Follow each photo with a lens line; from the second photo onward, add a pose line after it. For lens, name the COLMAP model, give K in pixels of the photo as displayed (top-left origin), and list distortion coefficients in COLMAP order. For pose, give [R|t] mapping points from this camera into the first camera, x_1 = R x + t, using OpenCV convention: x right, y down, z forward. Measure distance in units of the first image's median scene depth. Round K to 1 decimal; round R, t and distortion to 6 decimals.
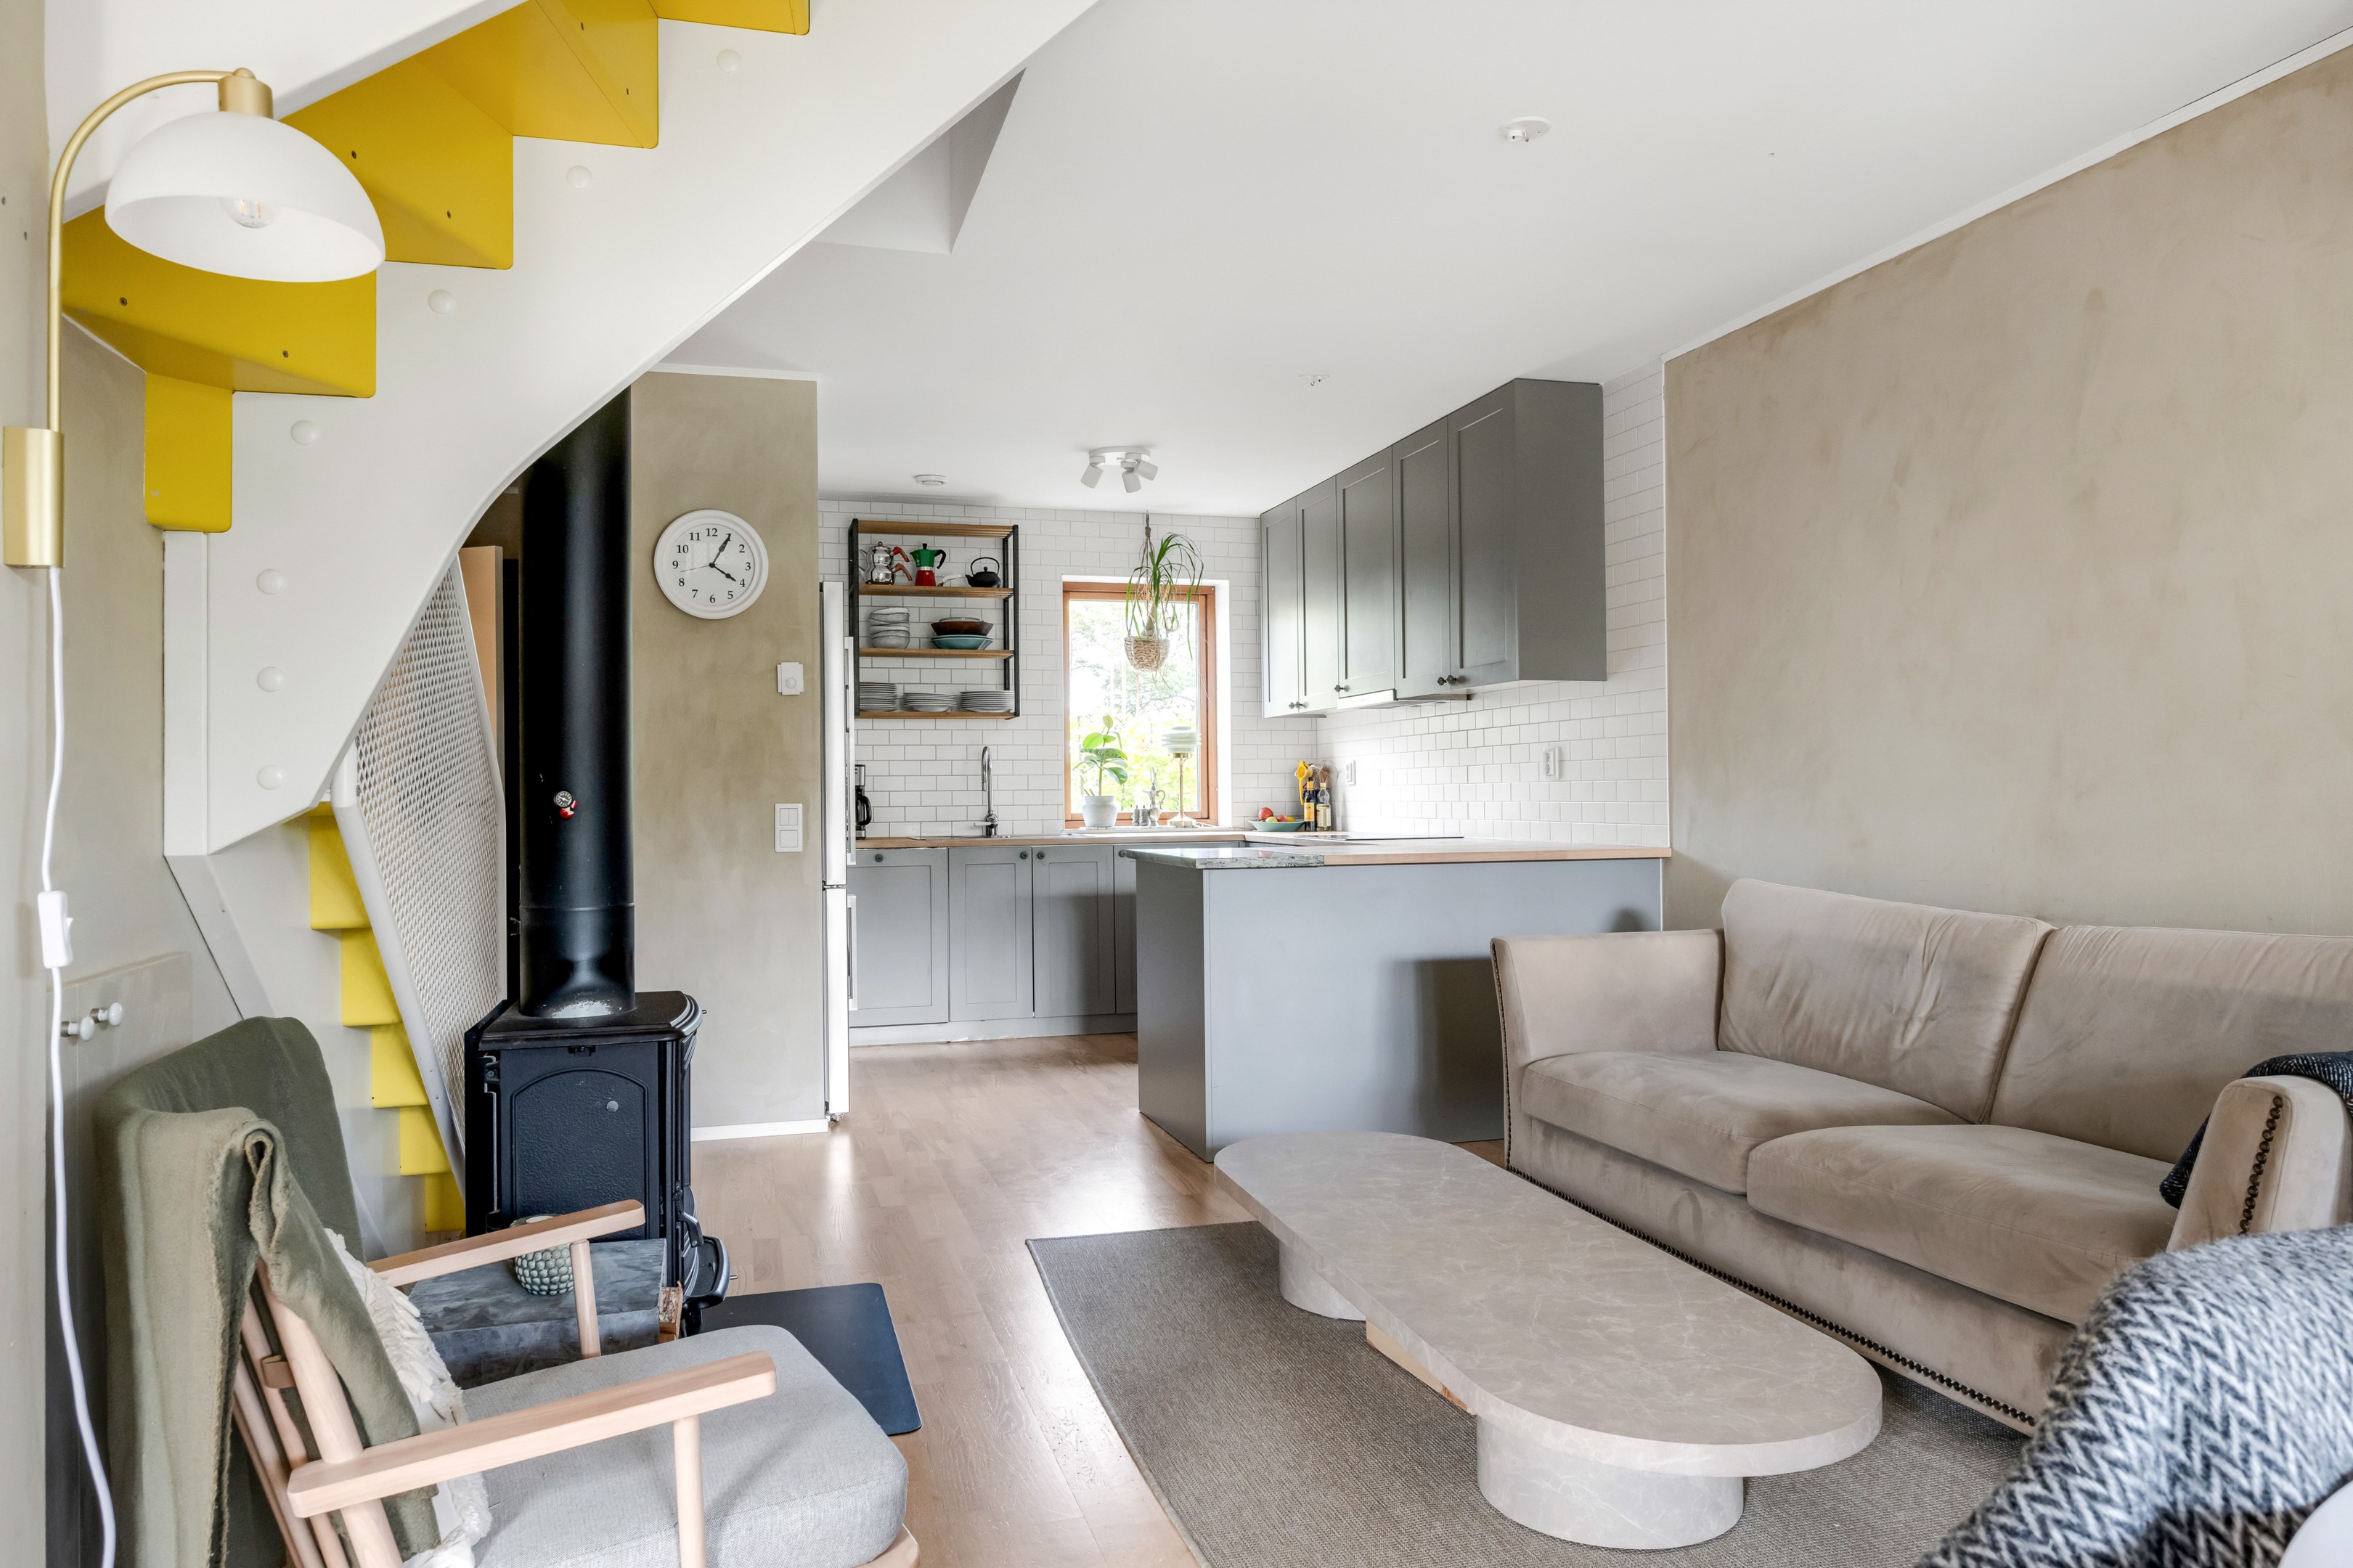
lens RADIAL K [[1470.1, 0, 1182.9], [0, 1470.1, 786.1], [0, 0, 1]] dist [-0.001572, 0.003042]
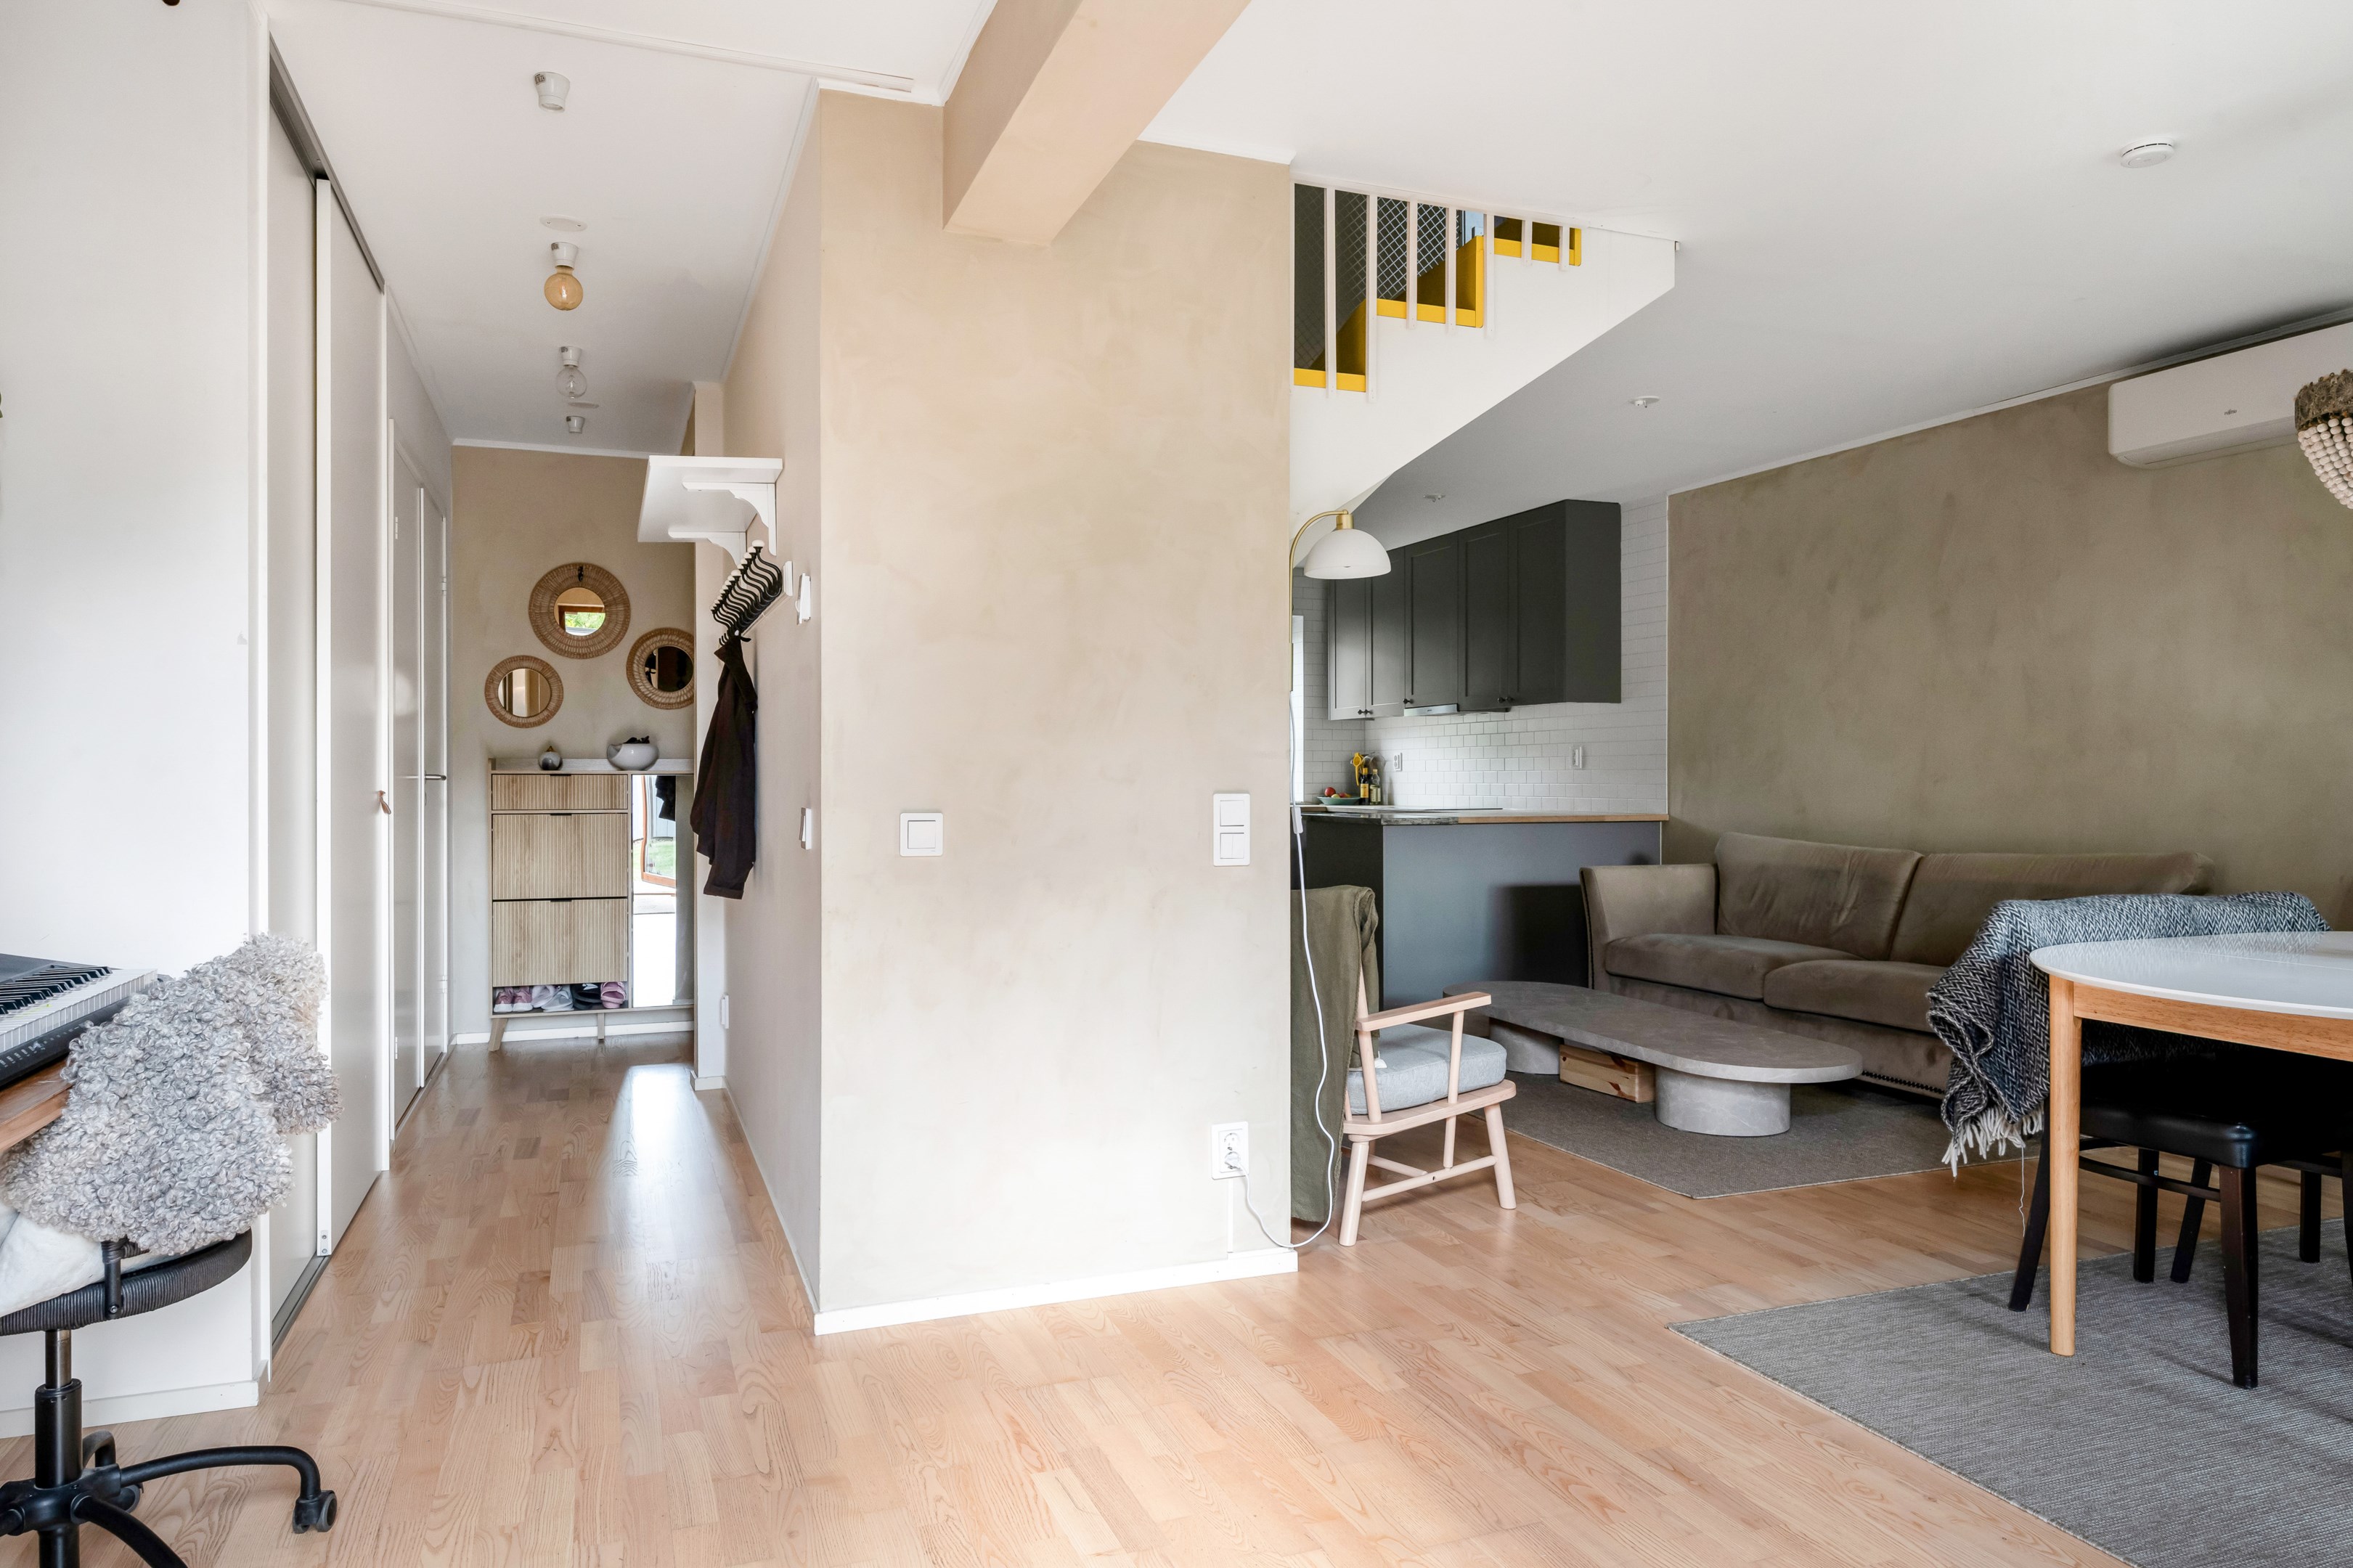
lens RADIAL K [[1412.7, 0, 1165.9], [0, 1412.7, 784.0], [0, 0, 1]] dist [0.004594, -0.000727]
pose [[0.996758, 0.008447, 0.080016, -0.351943], [-0.009259, 0.999909, 0.009779, 0.001221], [-0.079927, -0.010488, 0.996746, -0.485413]]
